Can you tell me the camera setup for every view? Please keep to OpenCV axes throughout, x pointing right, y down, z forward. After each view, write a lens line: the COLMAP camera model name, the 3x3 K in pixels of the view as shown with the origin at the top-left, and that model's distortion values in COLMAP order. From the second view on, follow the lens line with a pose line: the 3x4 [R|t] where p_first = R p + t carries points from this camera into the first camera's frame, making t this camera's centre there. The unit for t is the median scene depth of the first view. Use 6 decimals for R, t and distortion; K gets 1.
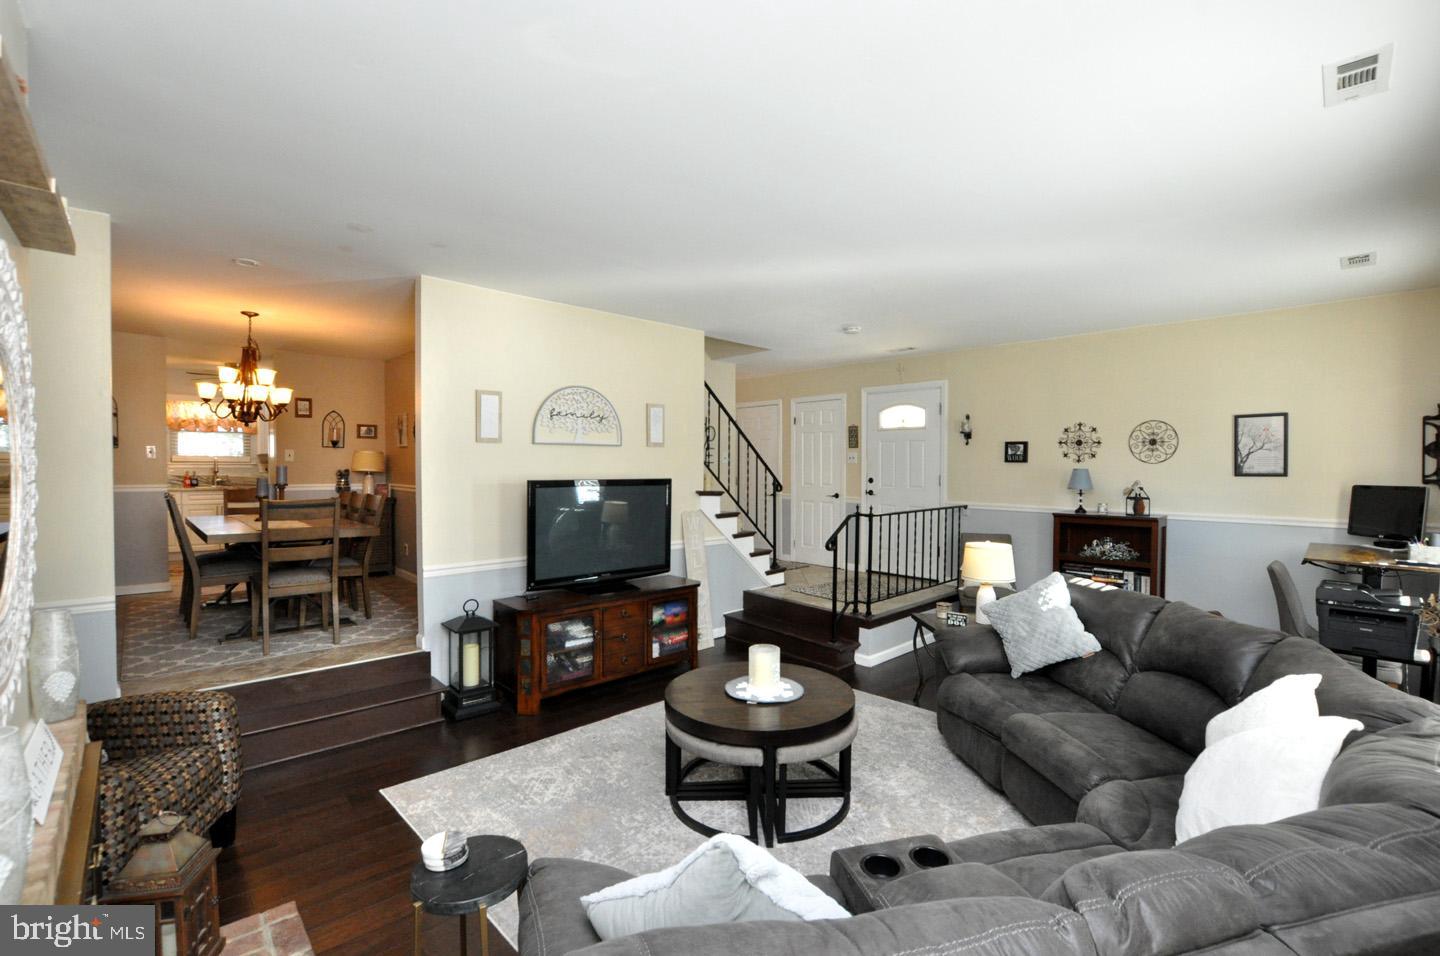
lens RADIAL K [[632.9, 0, 718.6], [0, 632.9, 478.1], [0, 0, 1]] dist [-0.034021, 0.004480]
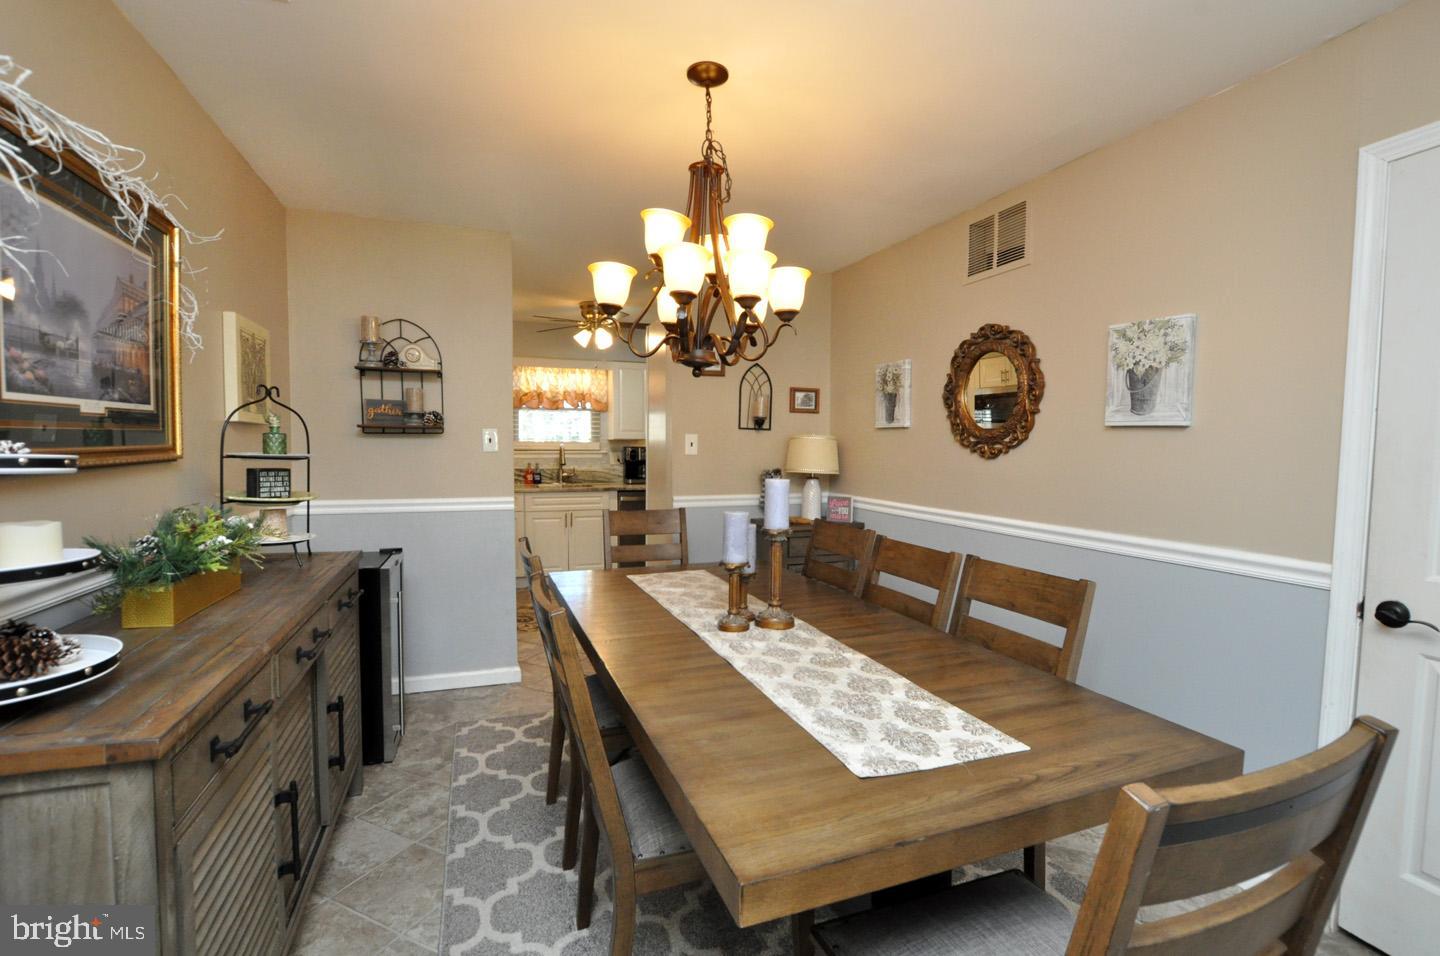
lens RADIAL K [[632.7, 0, 716.5], [0, 632.7, 475.4], [0, 0, 1]] dist [-0.031036, 0.002743]
pose [[0.922342, 0.020303, -0.385841, -0.388668], [-0.009733, 0.999522, 0.029327, -0.022028], [0.386252, -0.023294, 0.922099, 0.420492]]
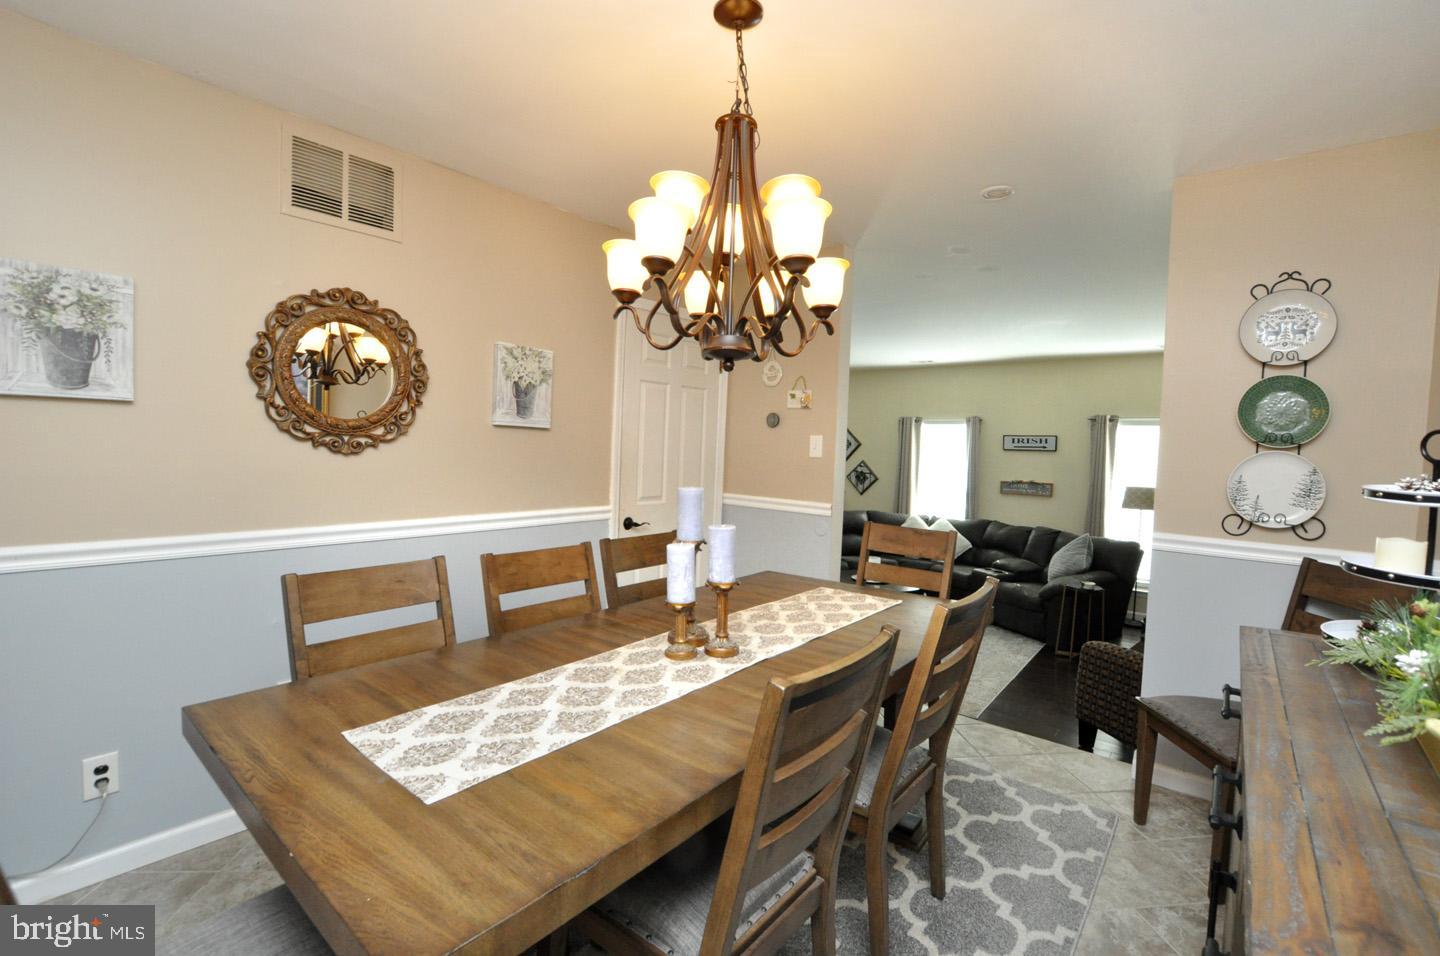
lens RADIAL K [[632.9, 0, 723.2], [0, 632.9, 474.9], [0, 0, 1]] dist [-0.034021, 0.004480]
pose [[-0.125771, -0.059270, 0.990287, -2.169961], [-0.013691, 0.998222, 0.058006, -0.082133], [-0.991965, -0.006262, -0.126358, 1.899138]]
